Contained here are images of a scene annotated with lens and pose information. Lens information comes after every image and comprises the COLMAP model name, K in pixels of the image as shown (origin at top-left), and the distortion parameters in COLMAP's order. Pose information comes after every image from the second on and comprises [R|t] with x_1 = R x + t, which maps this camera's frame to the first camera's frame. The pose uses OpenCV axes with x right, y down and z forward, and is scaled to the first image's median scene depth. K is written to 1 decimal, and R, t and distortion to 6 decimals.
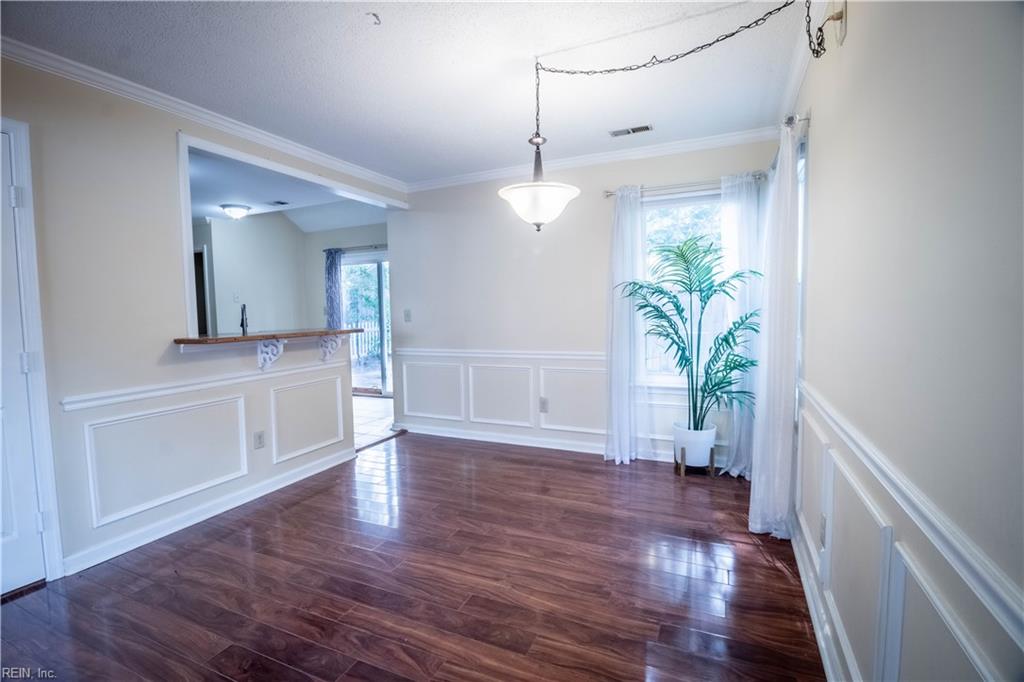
lens RADIAL K [[471.0, 0, 506.6], [0, 471.0, 338.9], [0, 0, 1]] dist [-0.006356, -0.007617]
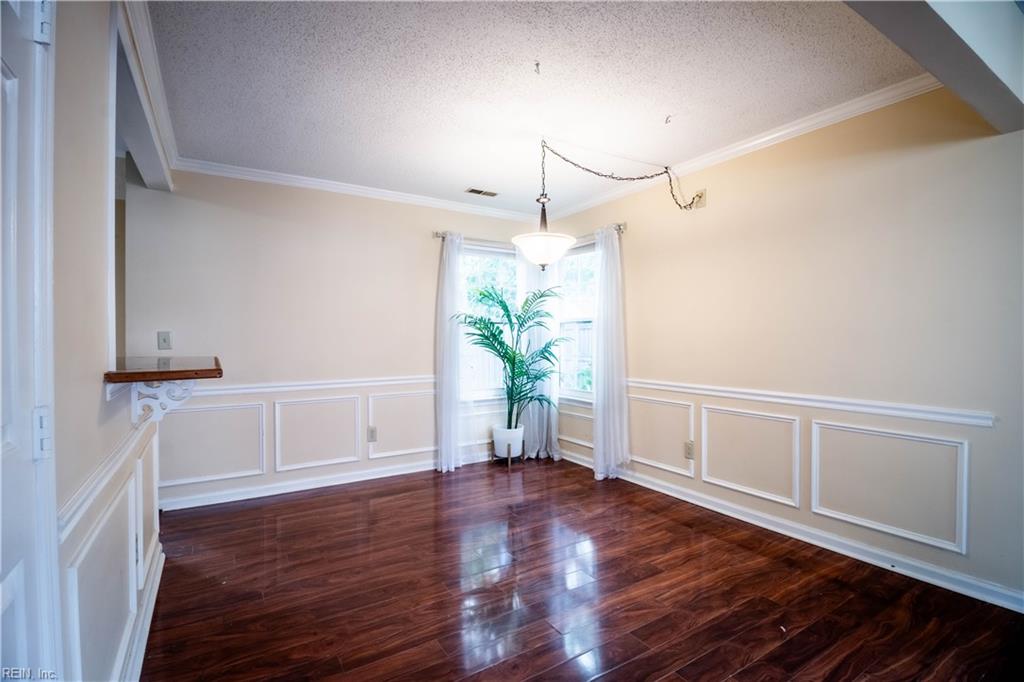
lens RADIAL K [[471.0, 0, 505.9], [0, 471.0, 339.6], [0, 0, 1]] dist [-0.006356, -0.007617]
pose [[0.550074, 0.013576, 0.835006, -0.710110], [0.044997, 0.997934, -0.045868, 0.004389], [-0.833903, 0.062804, 0.548326, 0.282306]]
